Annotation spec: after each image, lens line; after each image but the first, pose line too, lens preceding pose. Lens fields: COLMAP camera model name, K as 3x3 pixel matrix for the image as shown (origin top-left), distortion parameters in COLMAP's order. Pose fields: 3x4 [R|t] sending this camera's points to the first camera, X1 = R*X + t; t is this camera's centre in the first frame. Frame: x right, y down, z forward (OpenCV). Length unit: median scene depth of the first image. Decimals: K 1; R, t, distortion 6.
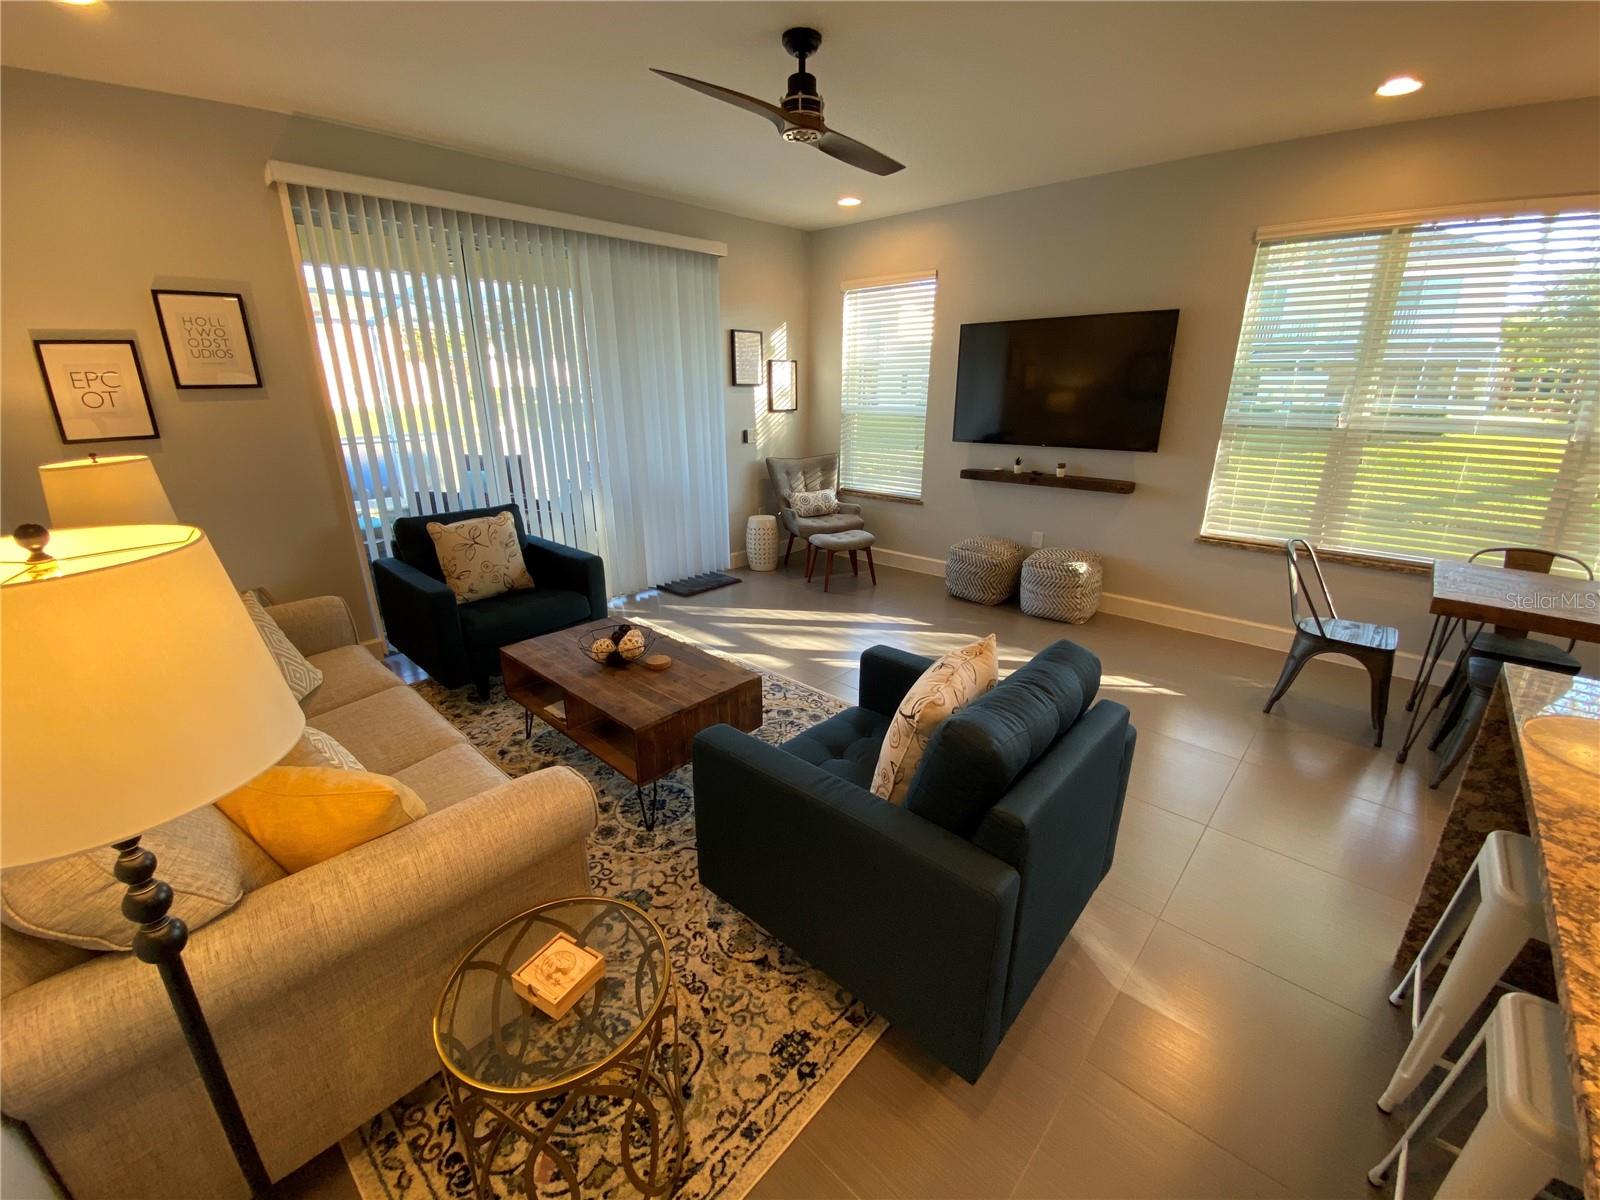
lens RADIAL K [[642.9, 0, 795.1], [0, 642.9, 594.3], [0, 0, 1]] dist [0.028737, -0.033394]
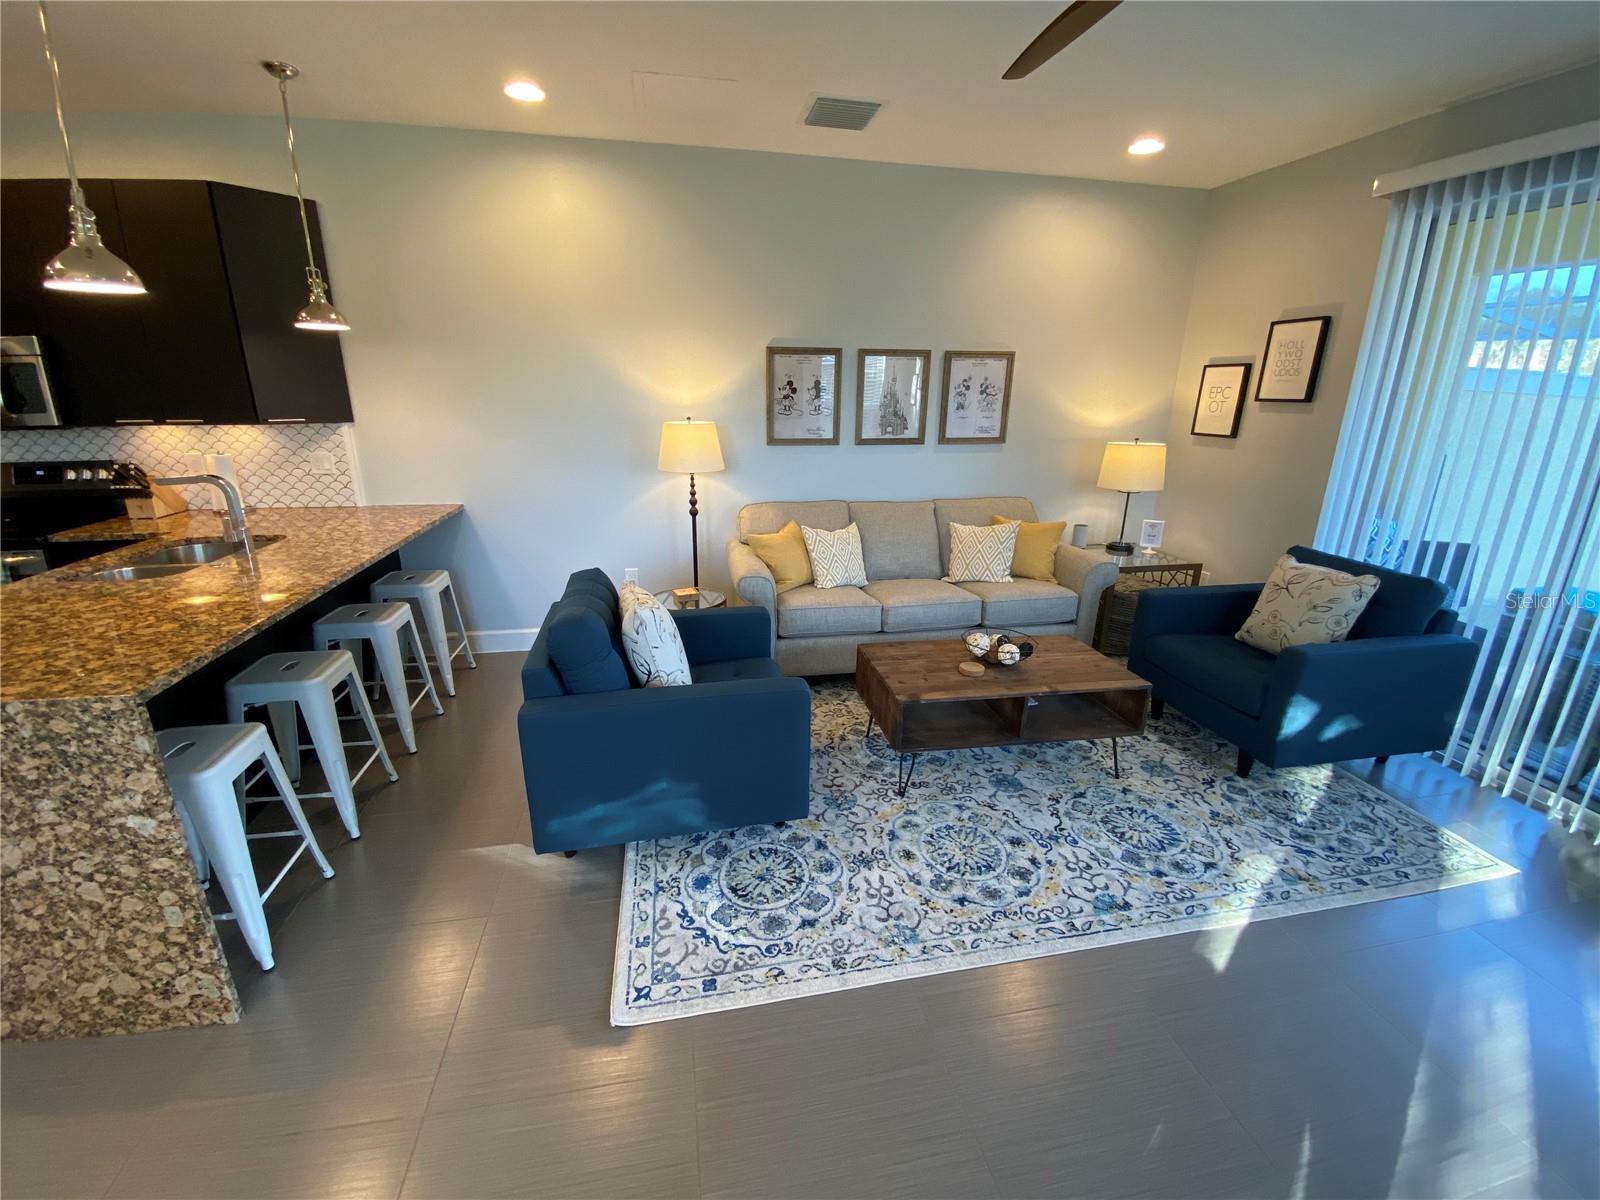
lens RADIAL K [[642.9, 0, 795.1], [0, 642.9, 594.3], [0, 0, 1]] dist [0.028737, -0.033394]
pose [[-0.592325, 0.229312, -0.772378, 0.419996], [-0.258143, 0.854094, 0.451538, -0.227008], [0.763226, 0.466841, -0.446706, 0.703674]]
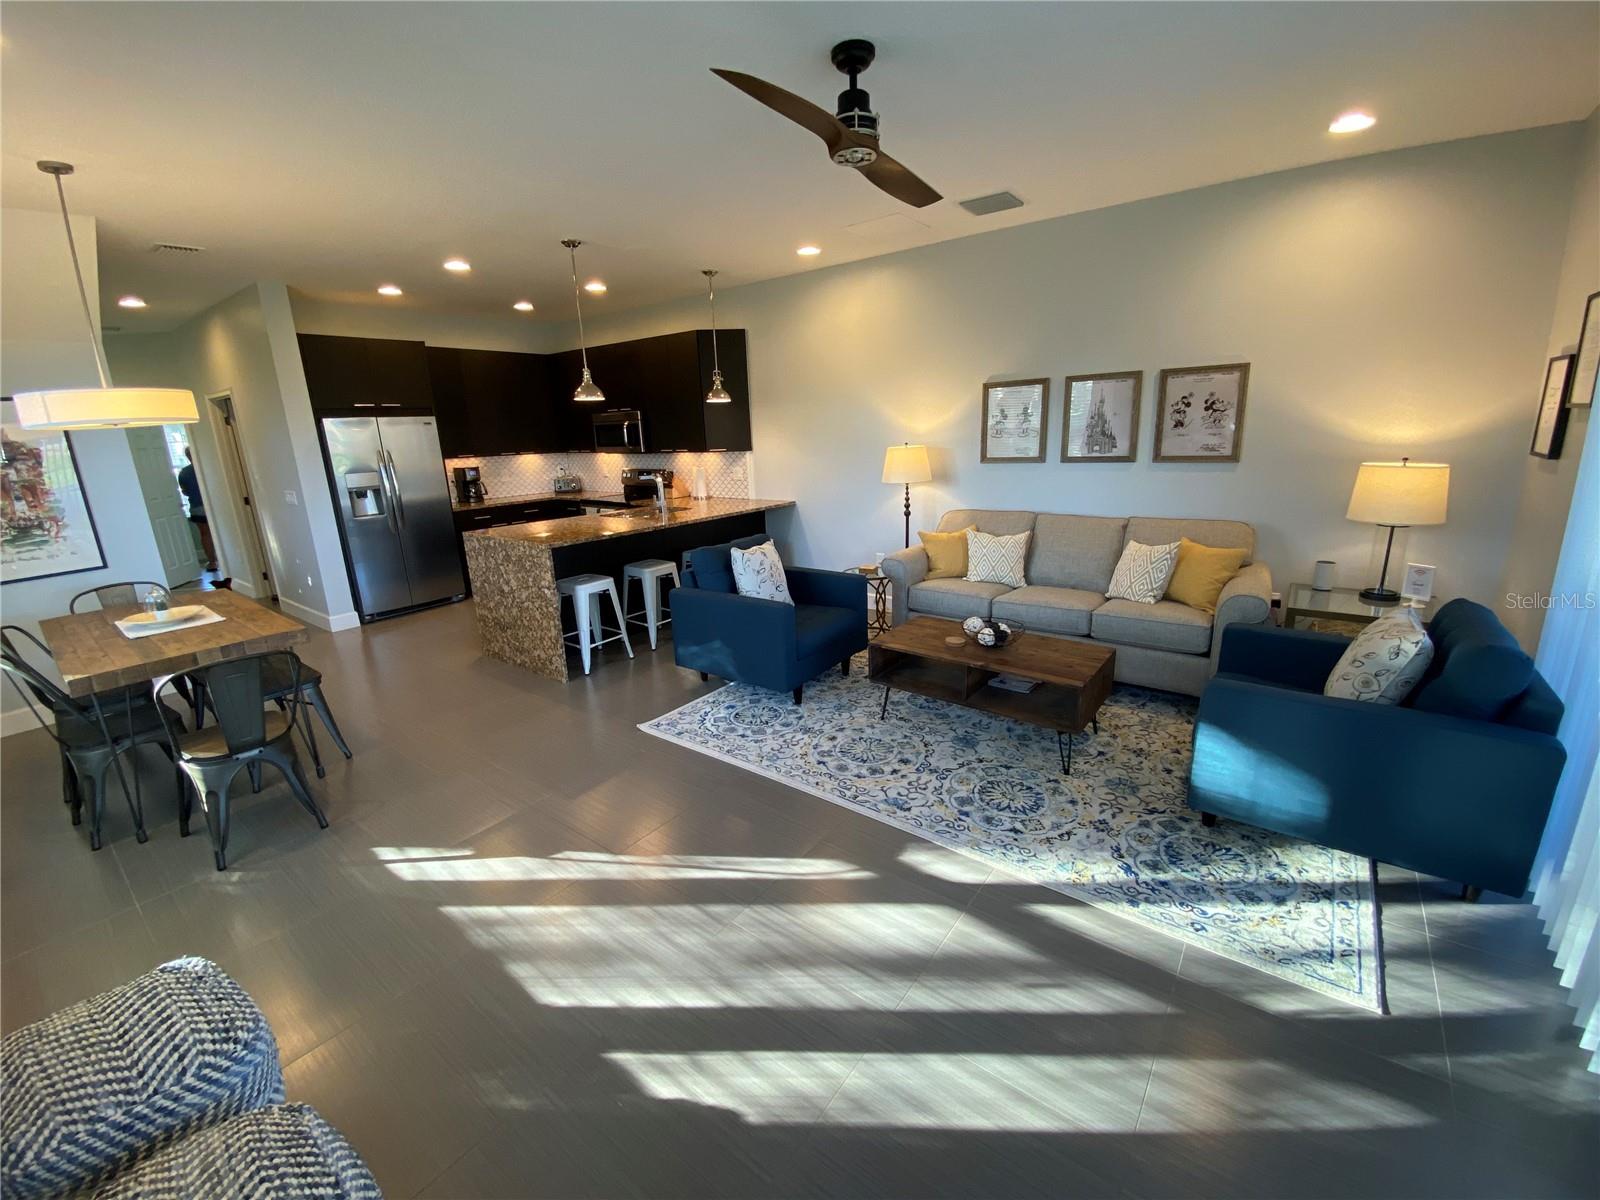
lens RADIAL K [[642.9, 0, 795.1], [0, 642.9, 594.3], [0, 0, 1]] dist [0.028737, -0.033394]
pose [[-0.995498, 0.057958, -0.075000, 0.111312], [0.009122, 0.846173, 0.532830, -0.382889], [0.094345, 0.529747, -0.842892, 1.174685]]
